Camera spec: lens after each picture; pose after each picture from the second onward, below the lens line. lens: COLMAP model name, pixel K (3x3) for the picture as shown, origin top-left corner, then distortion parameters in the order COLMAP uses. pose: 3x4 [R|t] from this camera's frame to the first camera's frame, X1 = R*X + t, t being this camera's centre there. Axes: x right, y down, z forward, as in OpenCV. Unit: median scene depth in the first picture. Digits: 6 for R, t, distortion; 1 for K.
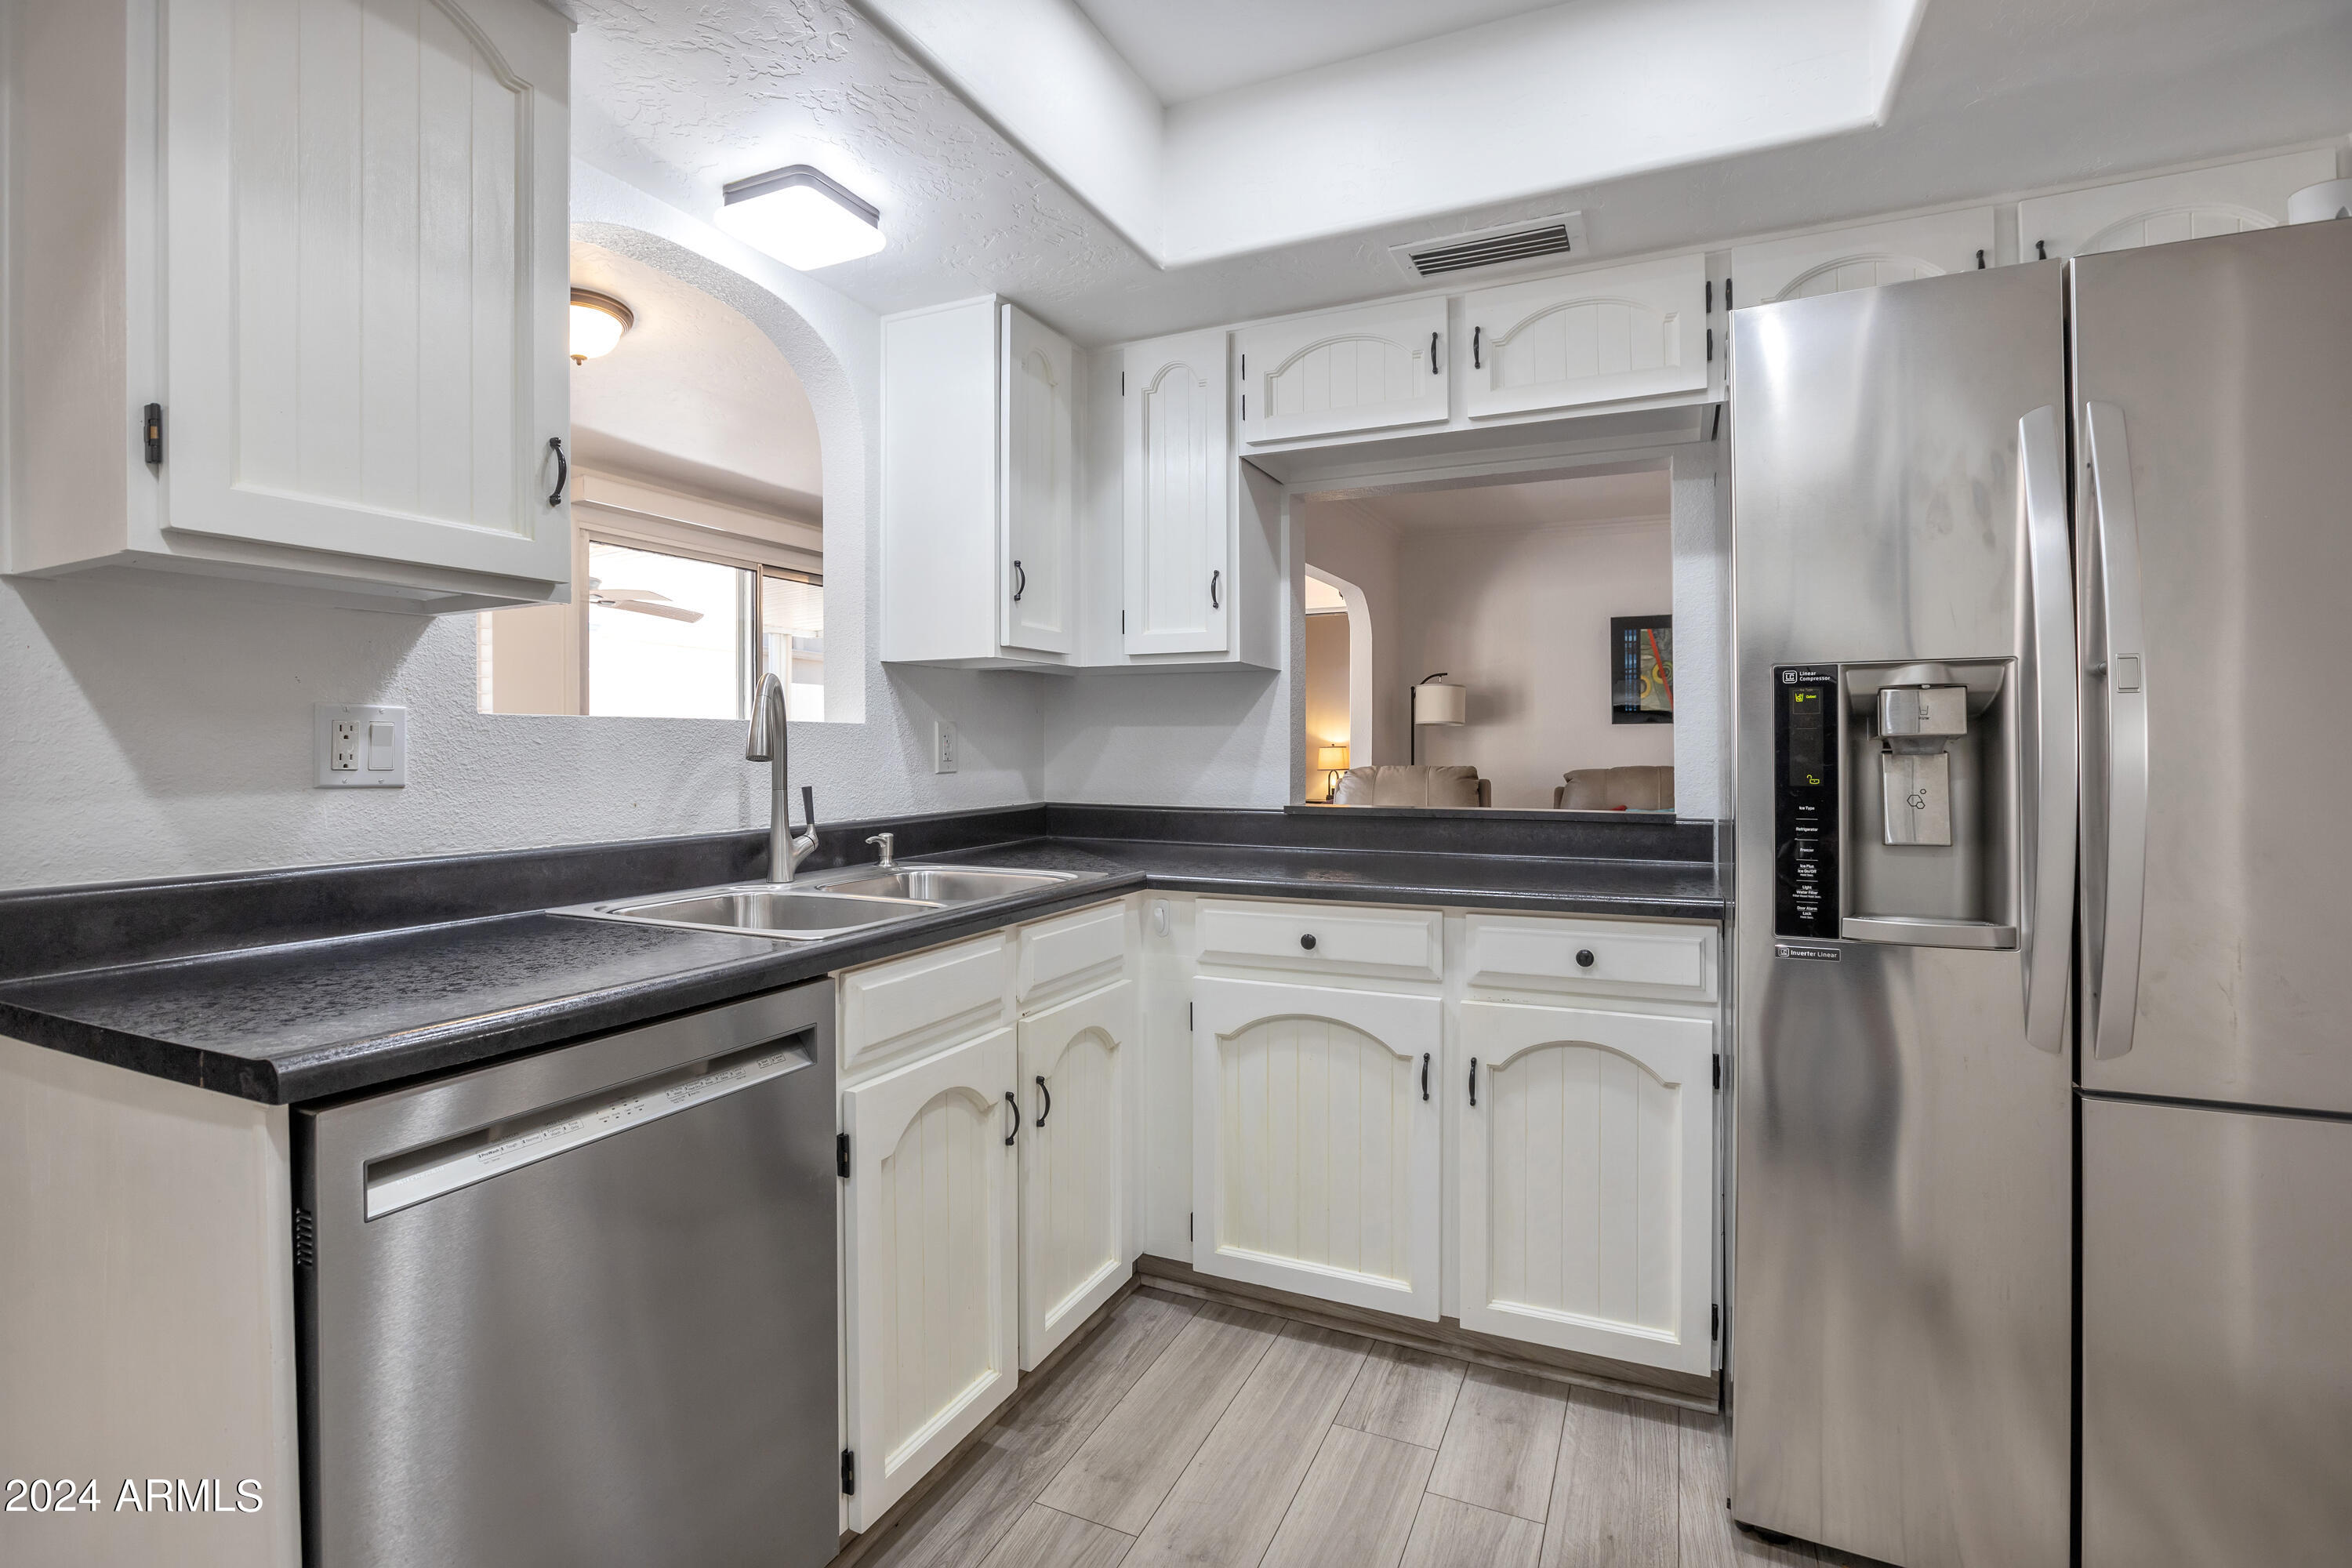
lens RADIAL K [[1087.7, 0, 1170.9], [0, 1087.7, 760.9], [0, 0, 1]] dist [-0.019046, 0.000917]
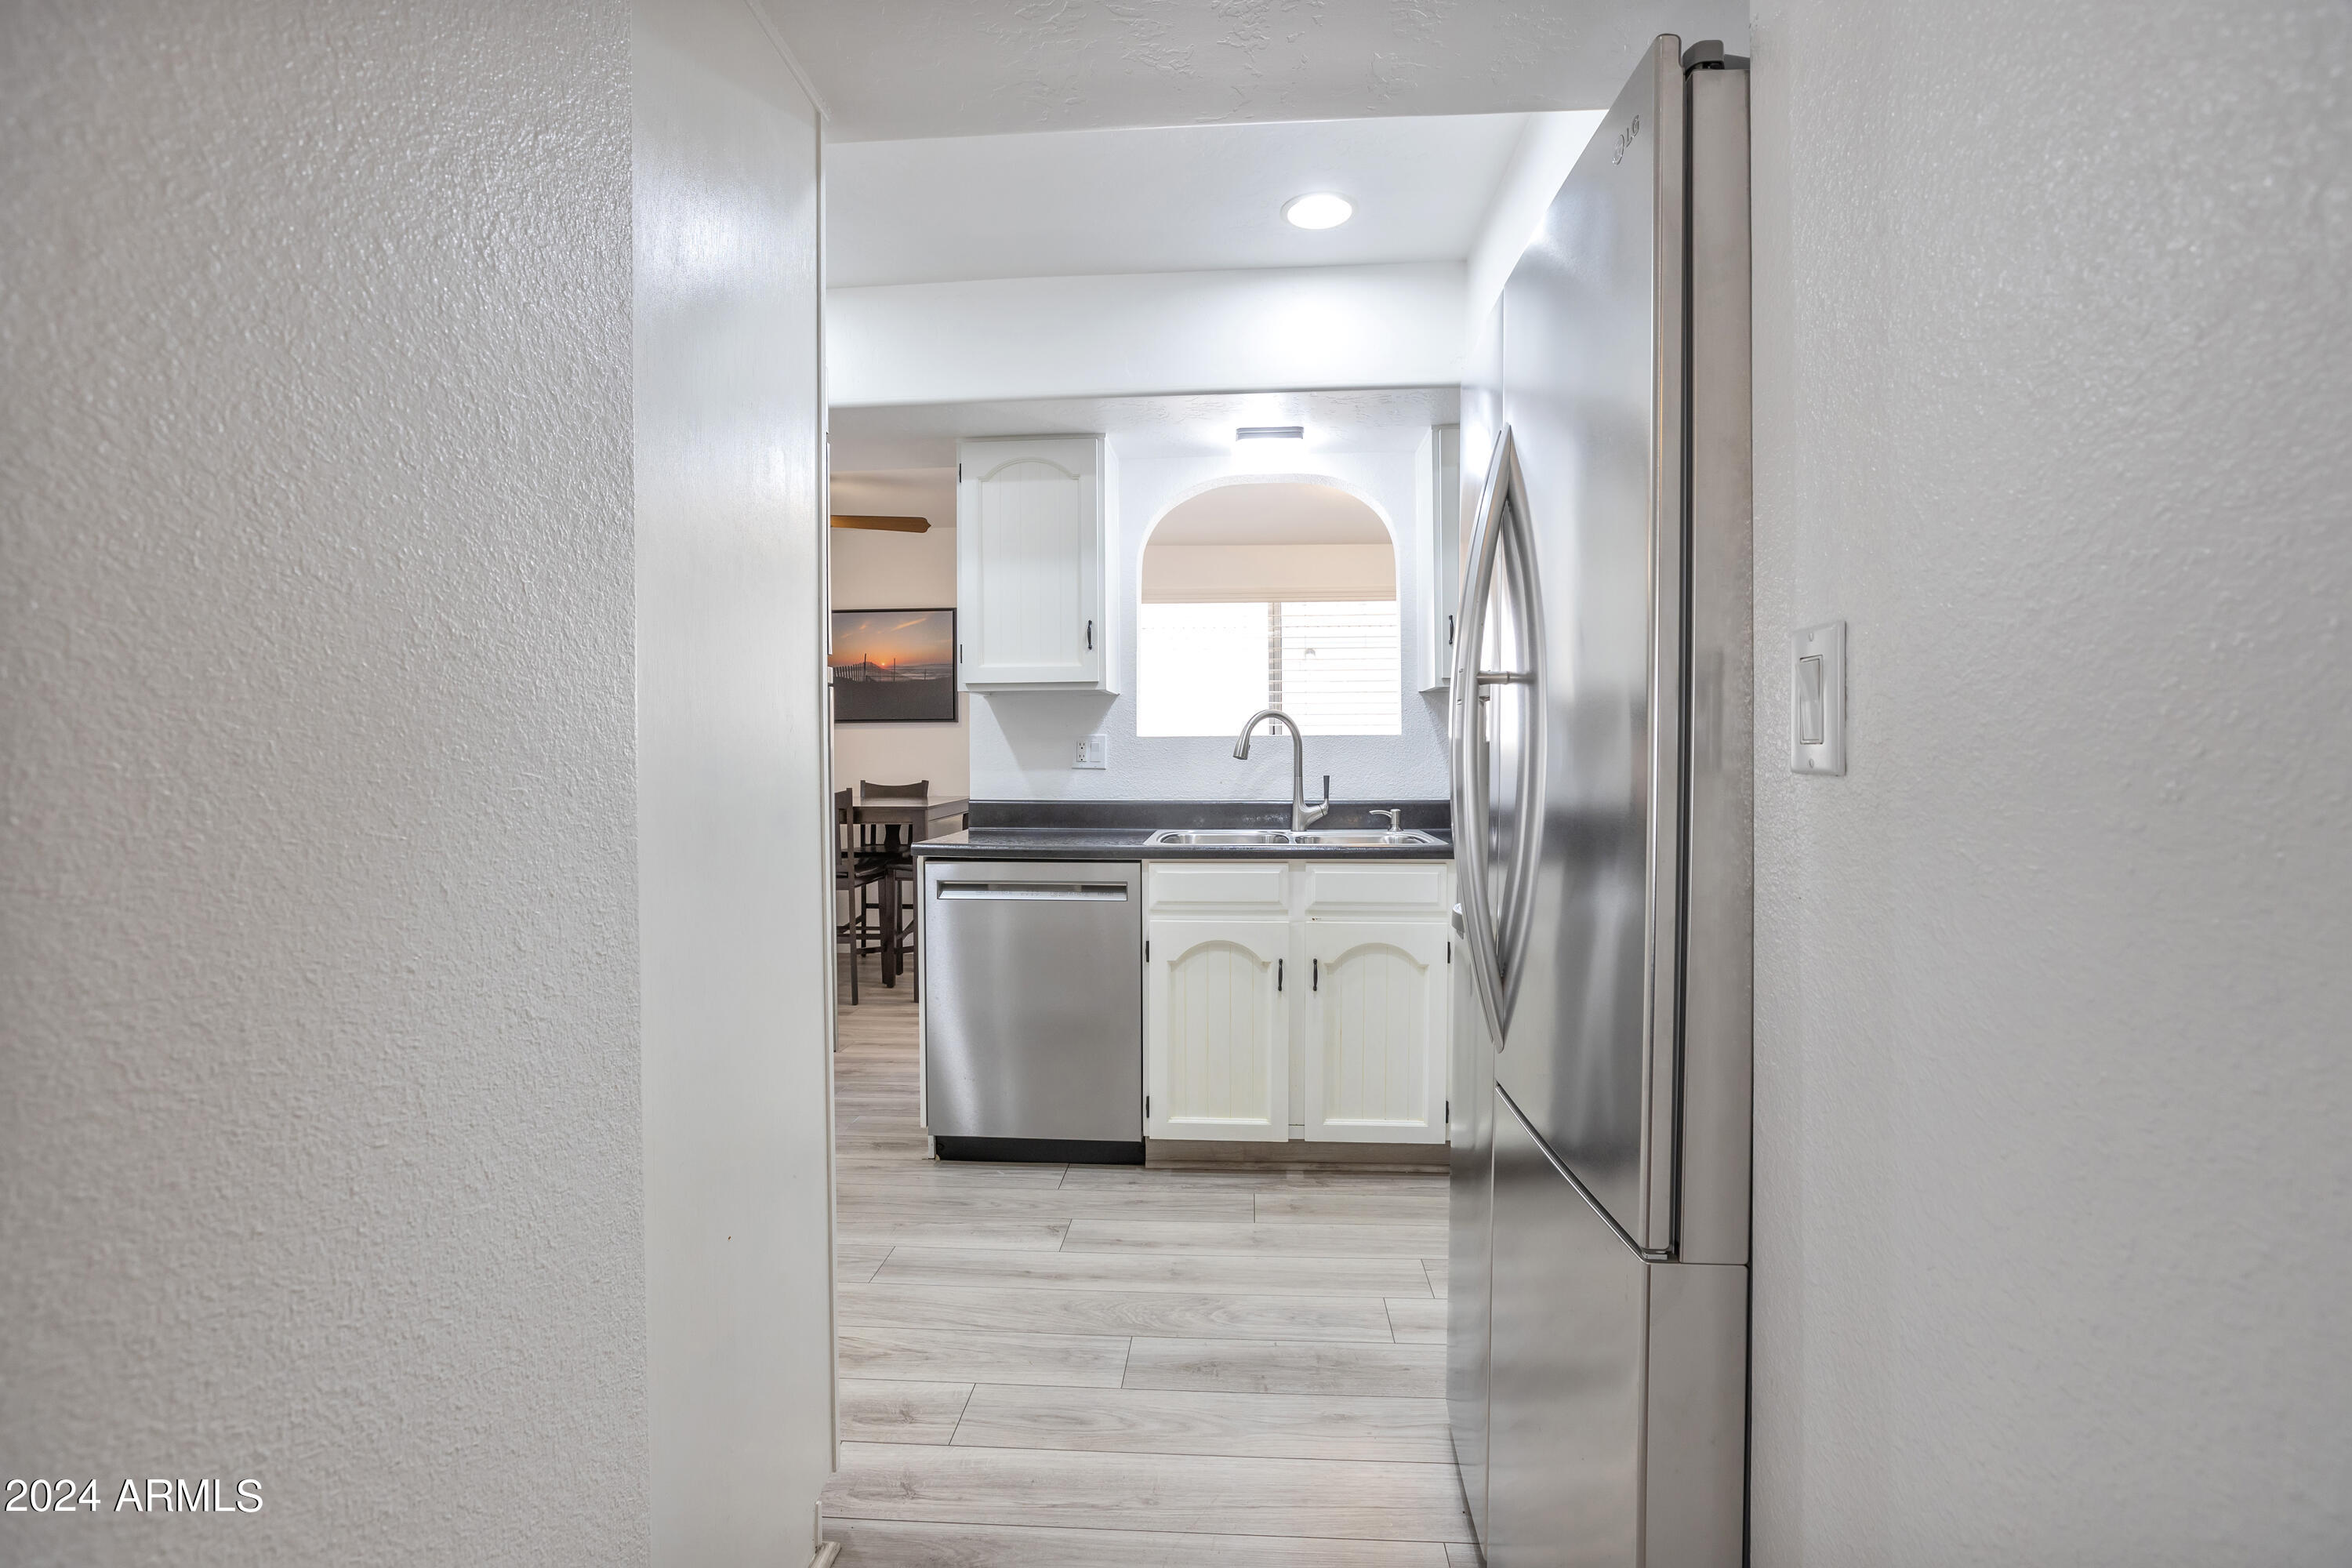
lens RADIAL K [[1087.7, 0, 1175.2], [0, 1087.7, 782.9], [0, 0, 1]] dist [-0.019046, 0.000917]
pose [[0.363337, 0.023793, -0.931354, 1.352103], [-0.007899, 0.999717, 0.022458, -0.000817], [0.931624, -0.000804, 0.363422, 0.251664]]
